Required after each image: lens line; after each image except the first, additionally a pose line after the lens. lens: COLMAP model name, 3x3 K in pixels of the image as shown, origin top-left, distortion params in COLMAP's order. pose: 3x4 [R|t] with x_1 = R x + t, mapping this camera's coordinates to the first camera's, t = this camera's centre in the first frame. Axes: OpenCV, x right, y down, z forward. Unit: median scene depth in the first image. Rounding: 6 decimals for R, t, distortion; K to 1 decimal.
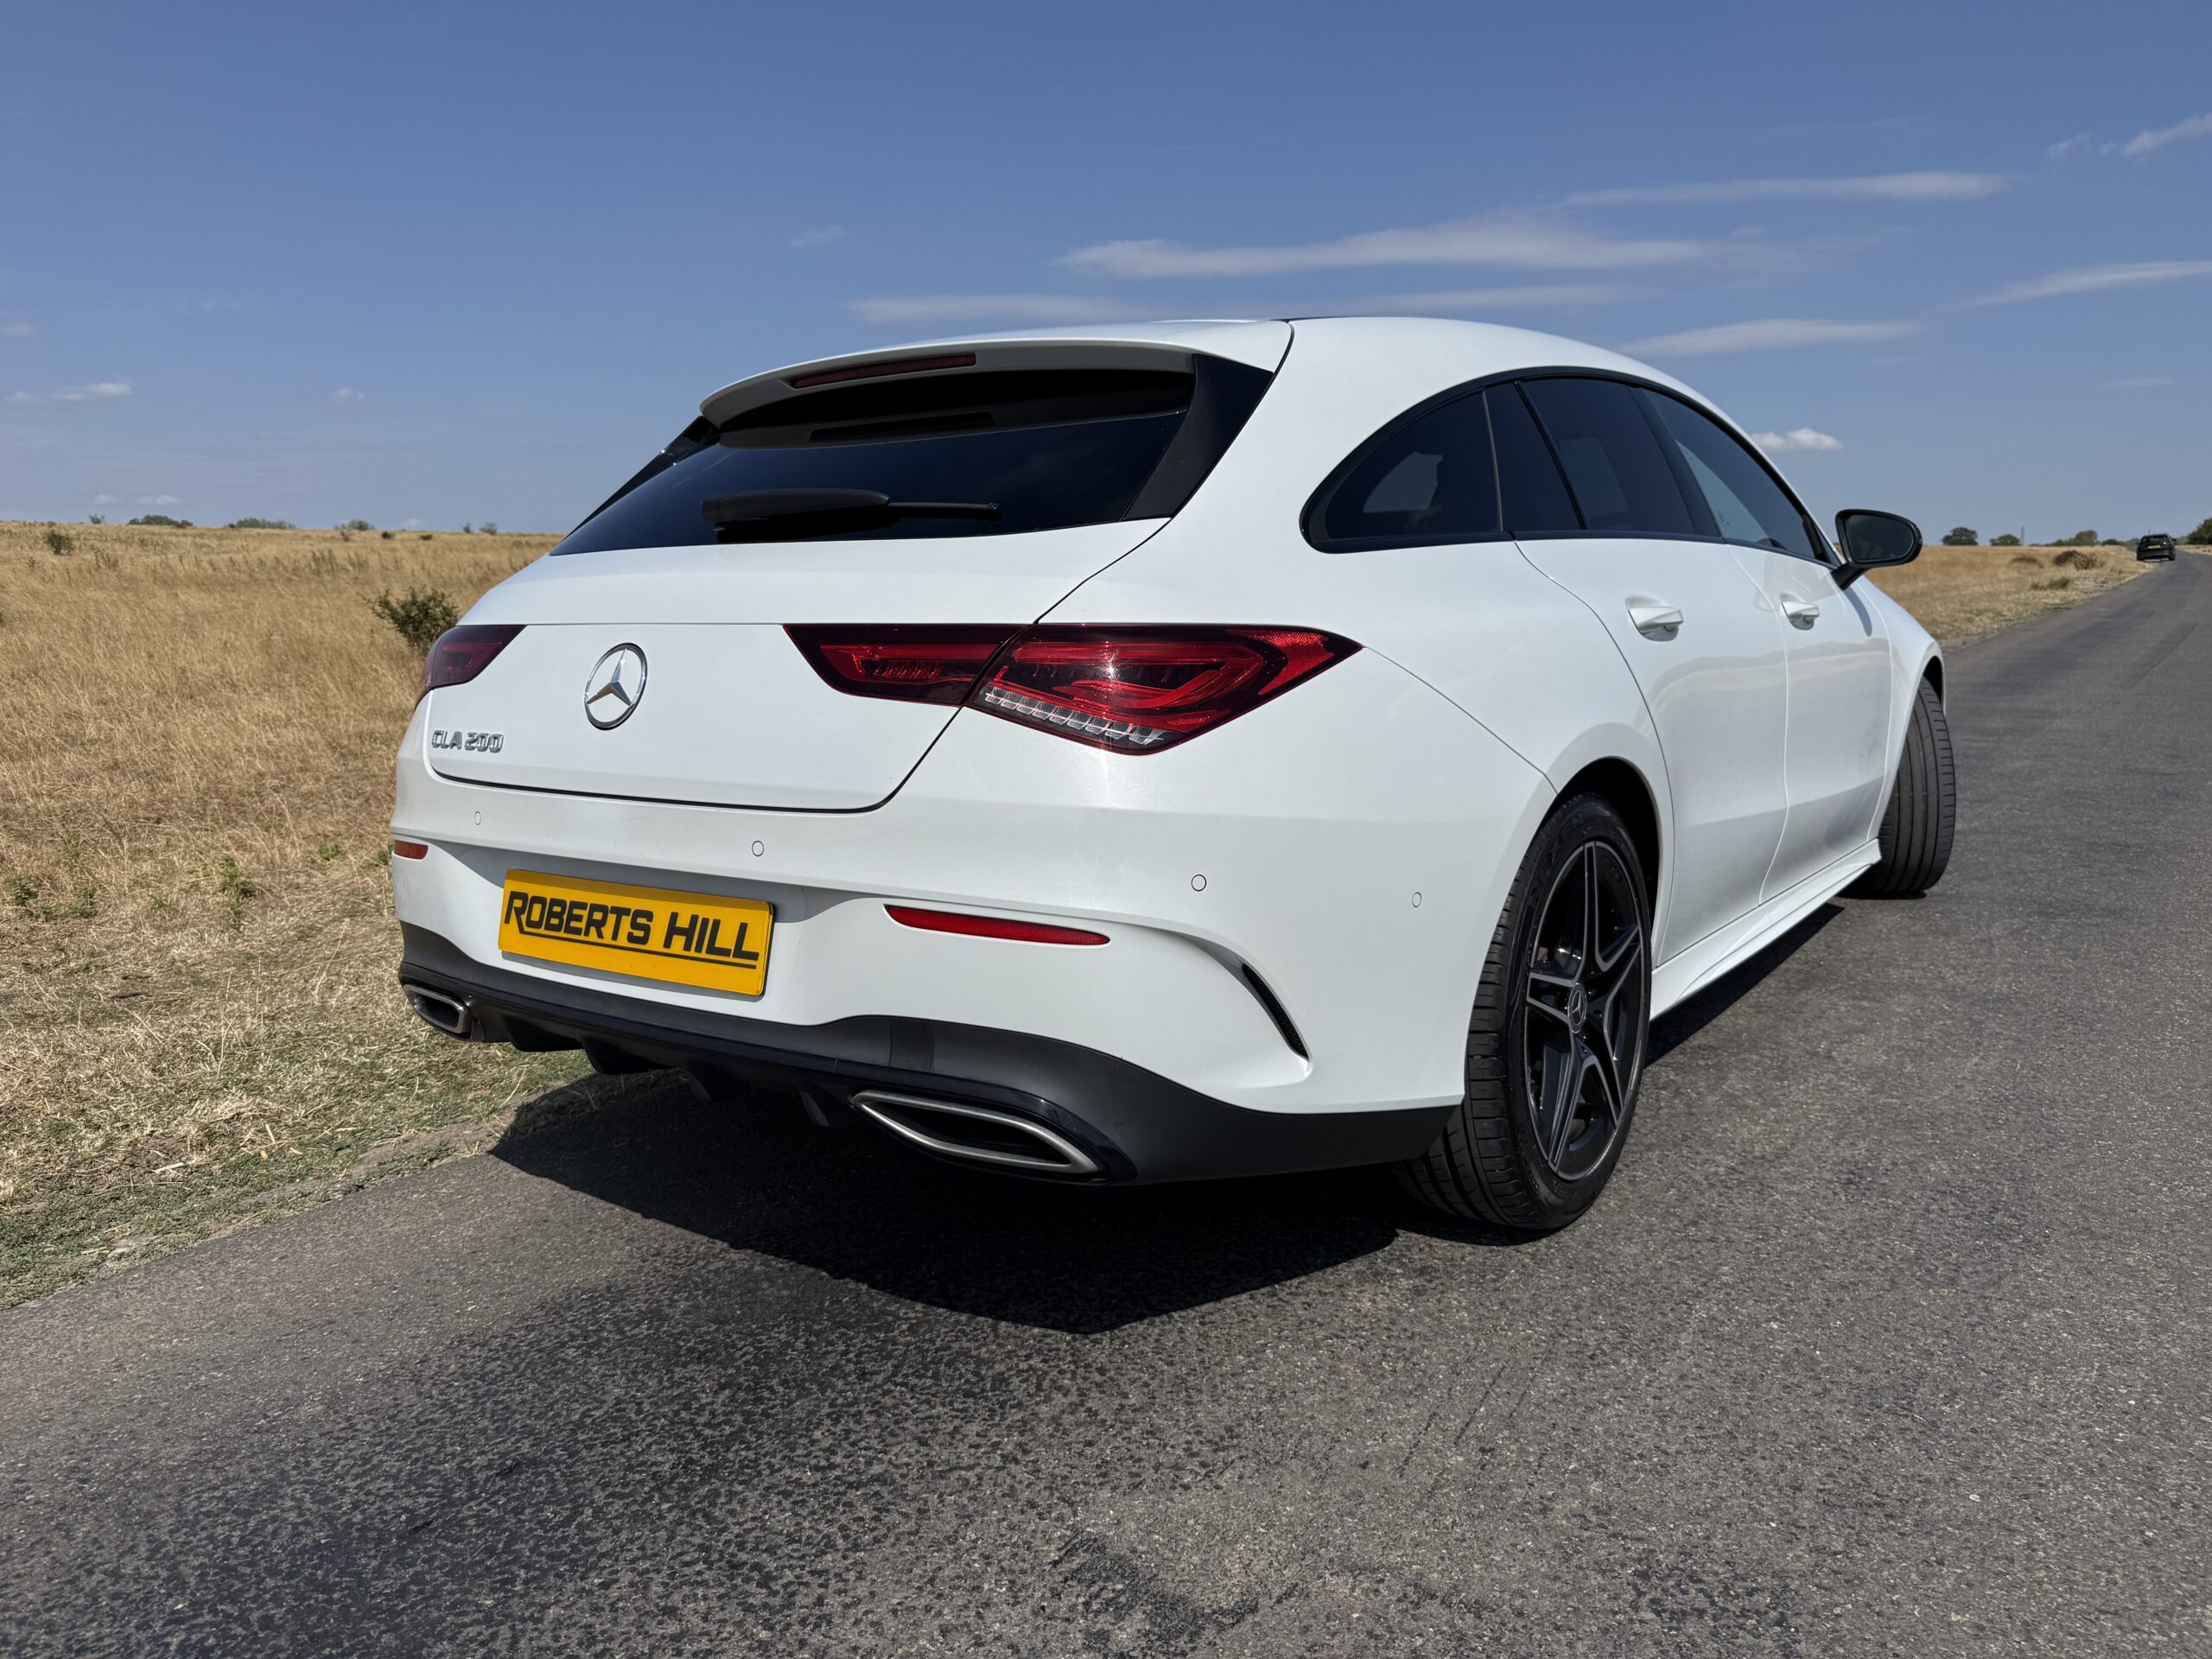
lens RADIAL K [[1592.9, 0, 1053.0], [0, 1592.9, 833.9], [0, 0, 1]] dist [0.027510, -0.063716]
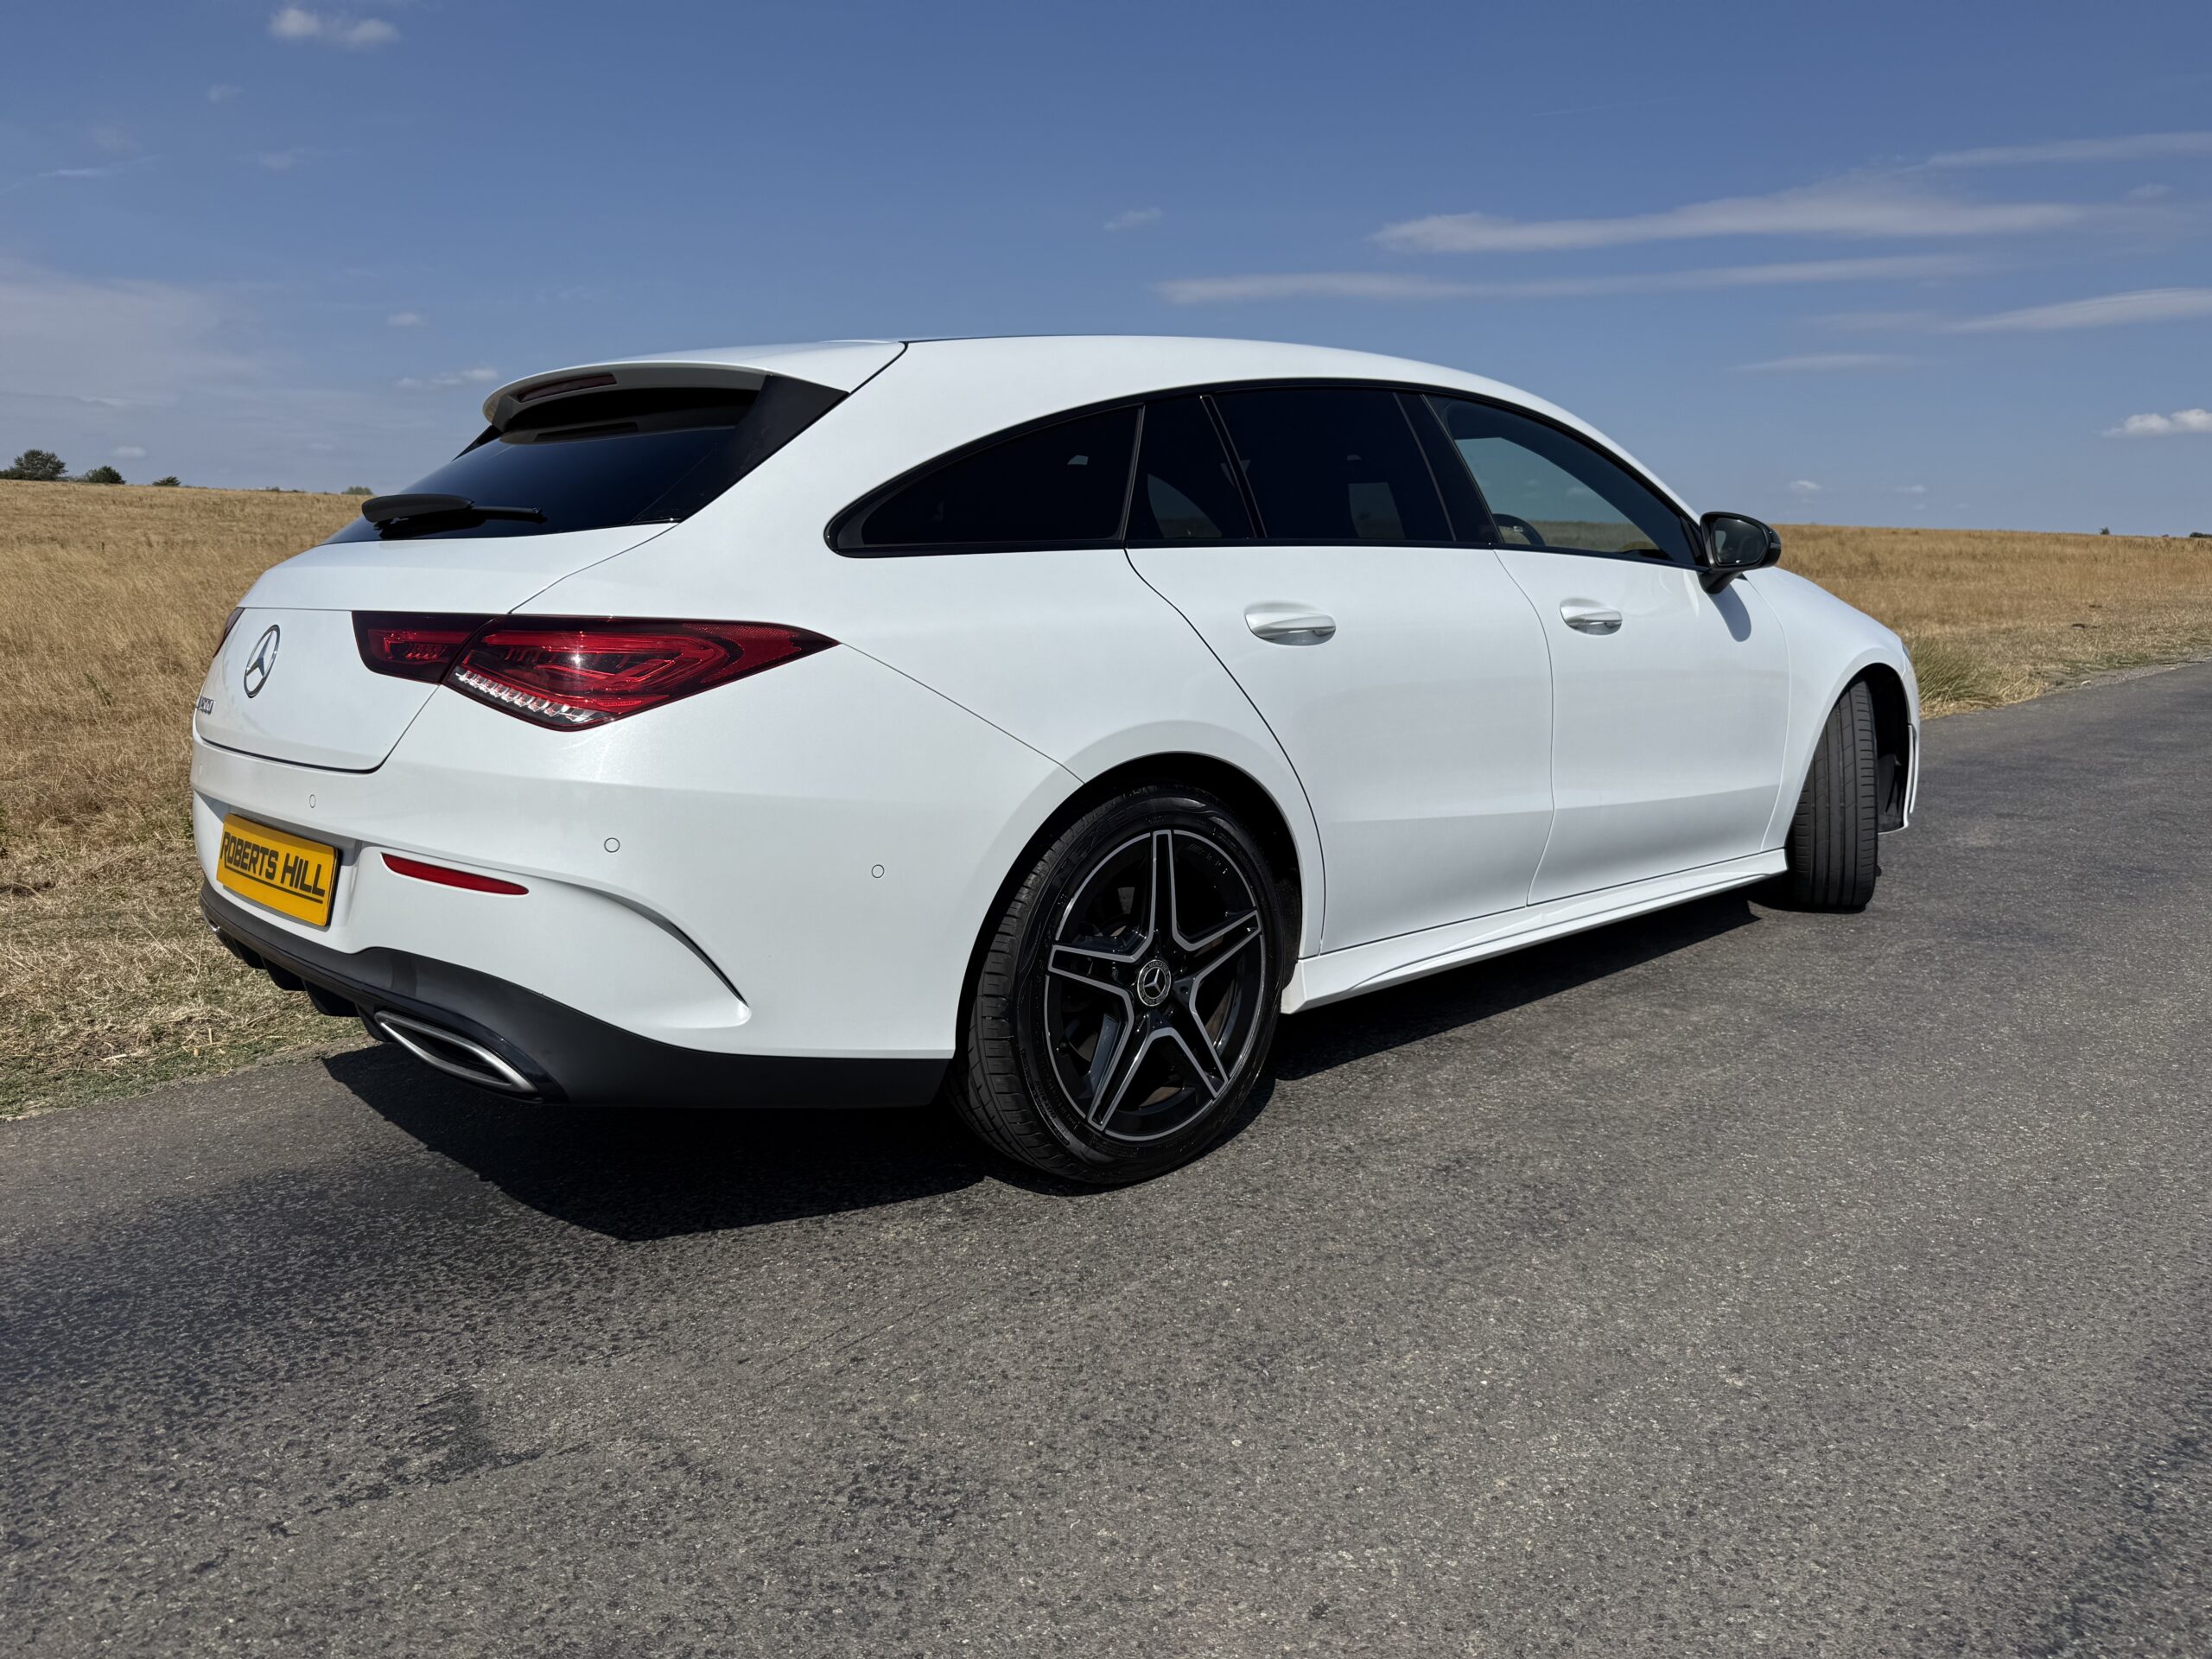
lens RADIAL K [[1583.1, 0, 1062.1], [0, 1583.1, 848.9], [0, 0, 1]] dist [-0.002198, -0.005028]
pose [[0.984646, 0.044527, -0.168790, 0.519565], [-0.040890, 0.998852, 0.024960, -0.006896], [0.169707, -0.017675, 0.985336, -0.060140]]
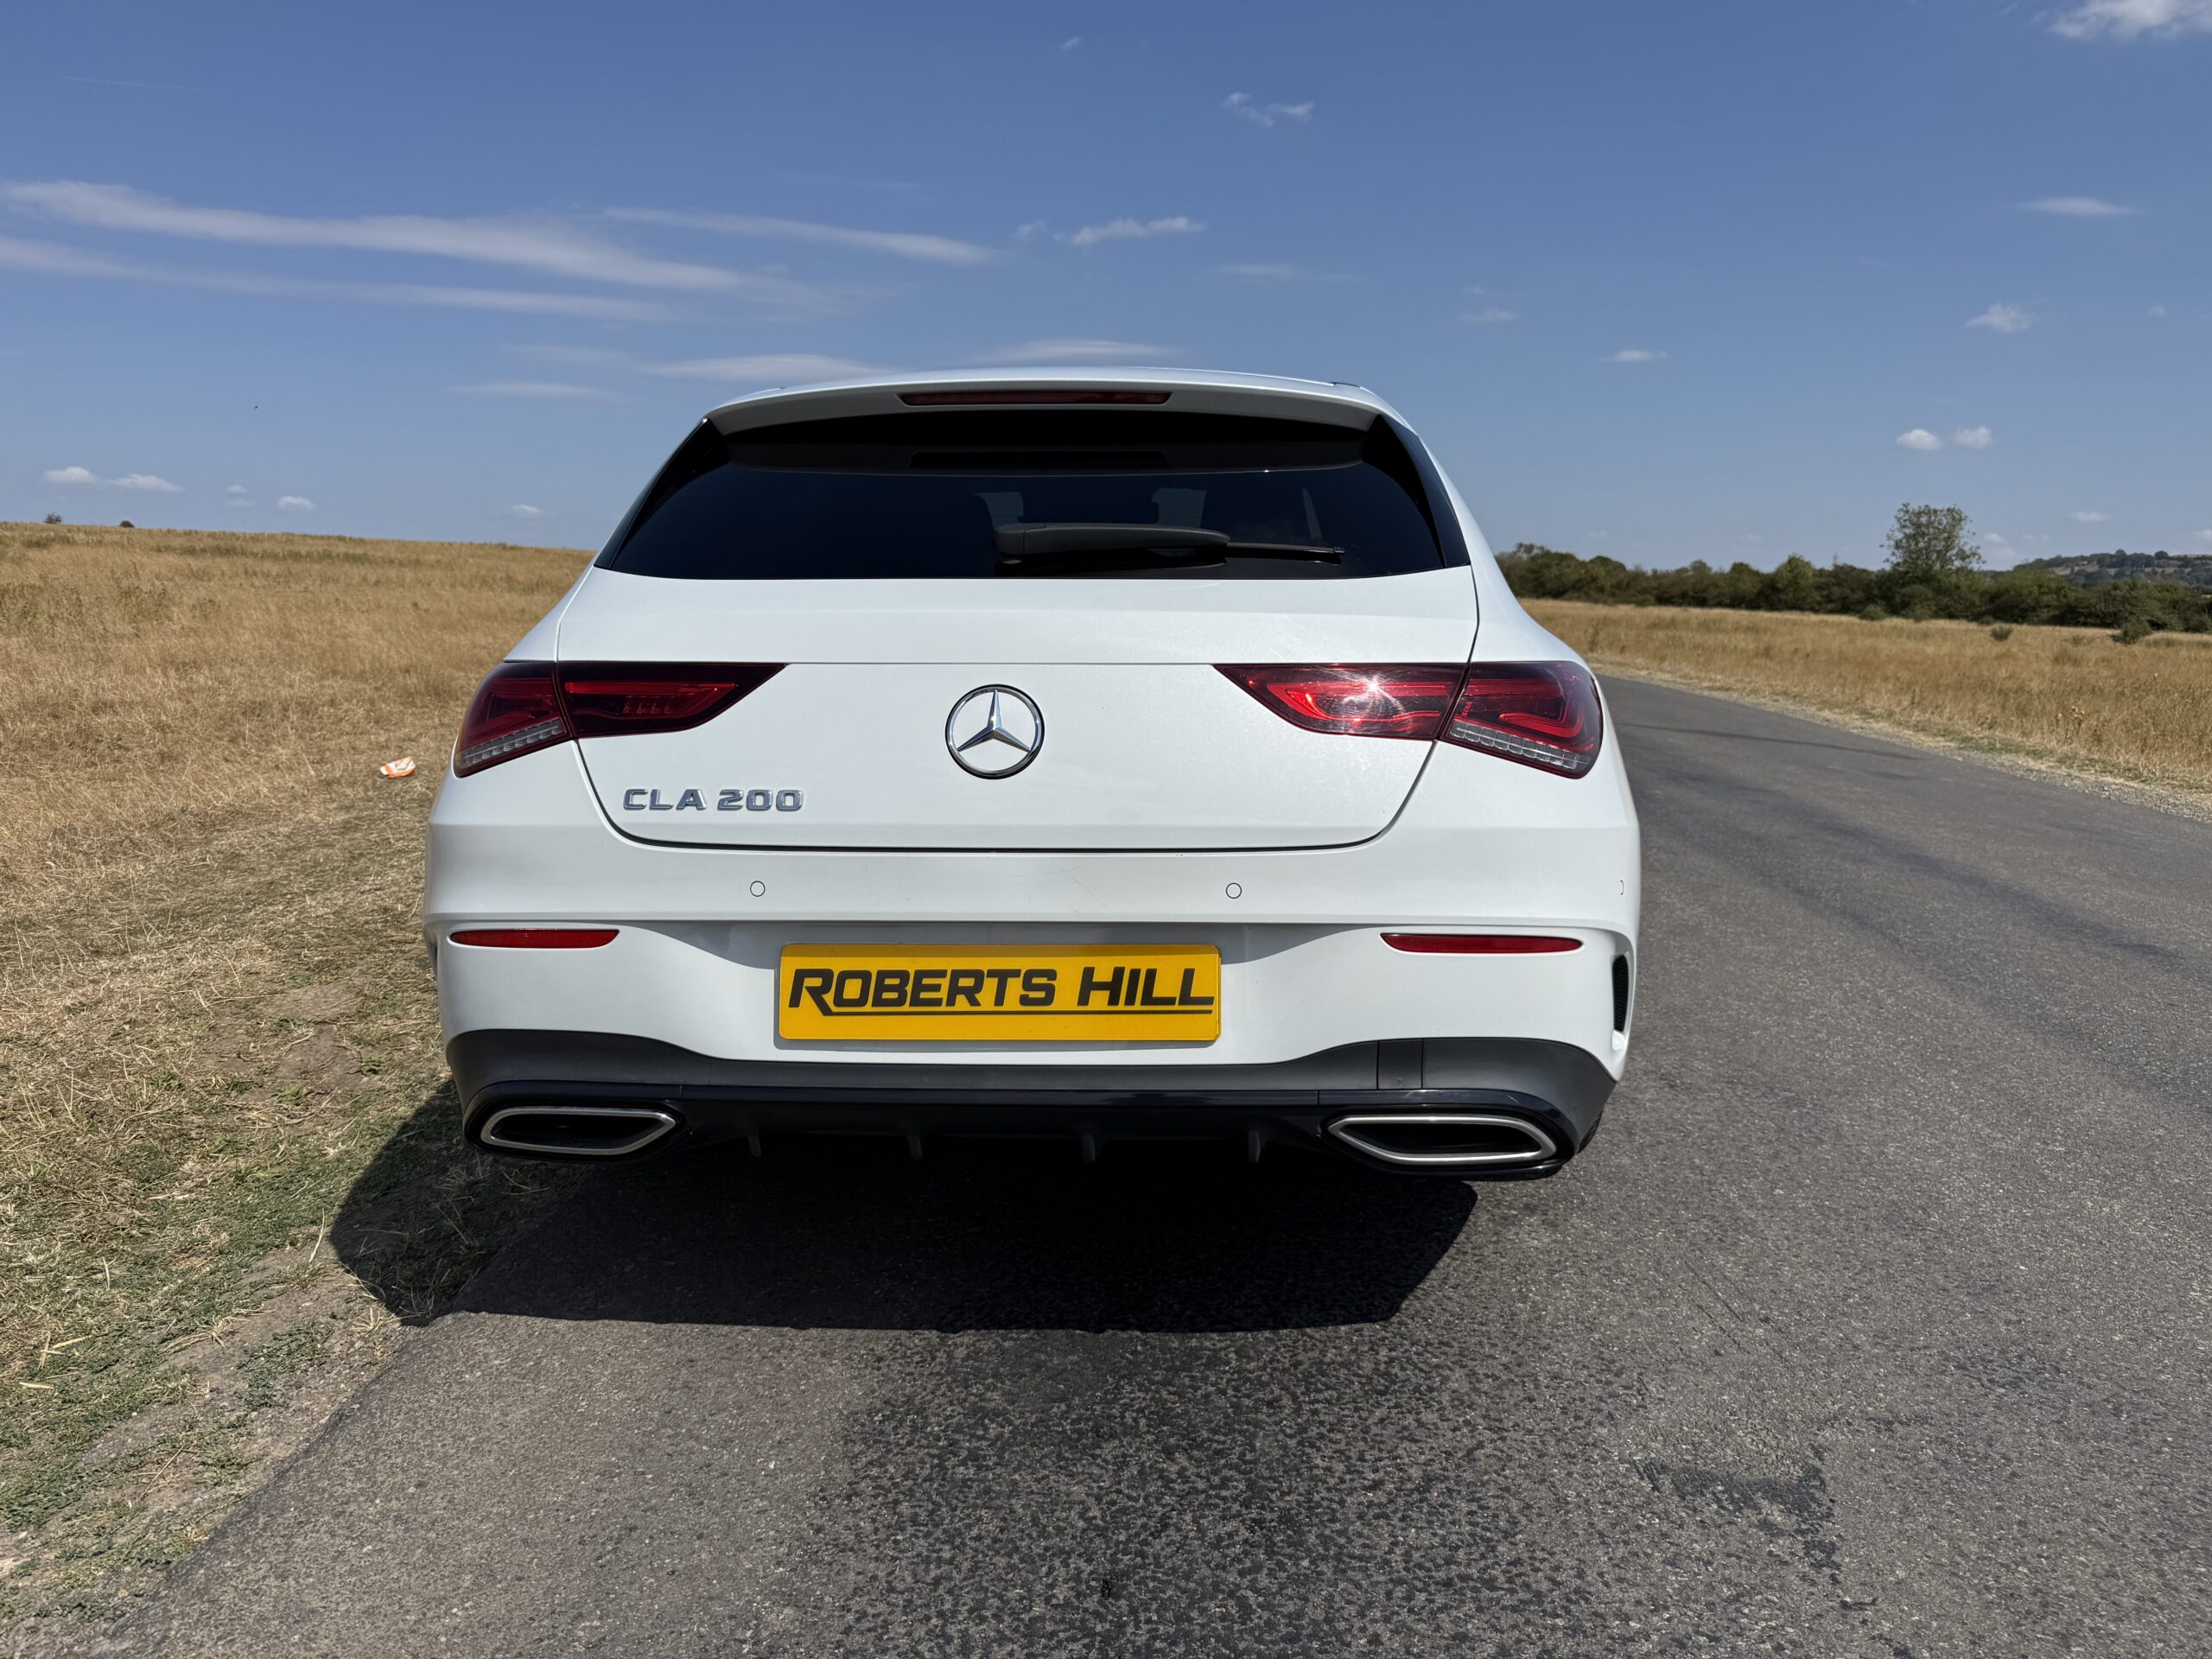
lens RADIAL K [[1621.1, 0, 1103.4], [0, 1621.1, 796.3], [0, 0, 1]] dist [0.005581, -0.021407]
pose [[0.829580, -0.049870, 0.556156, -0.750912], [0.067519, 0.997655, -0.011254, -0.040103], [-0.554290, 0.046887, 0.831002, 0.186518]]
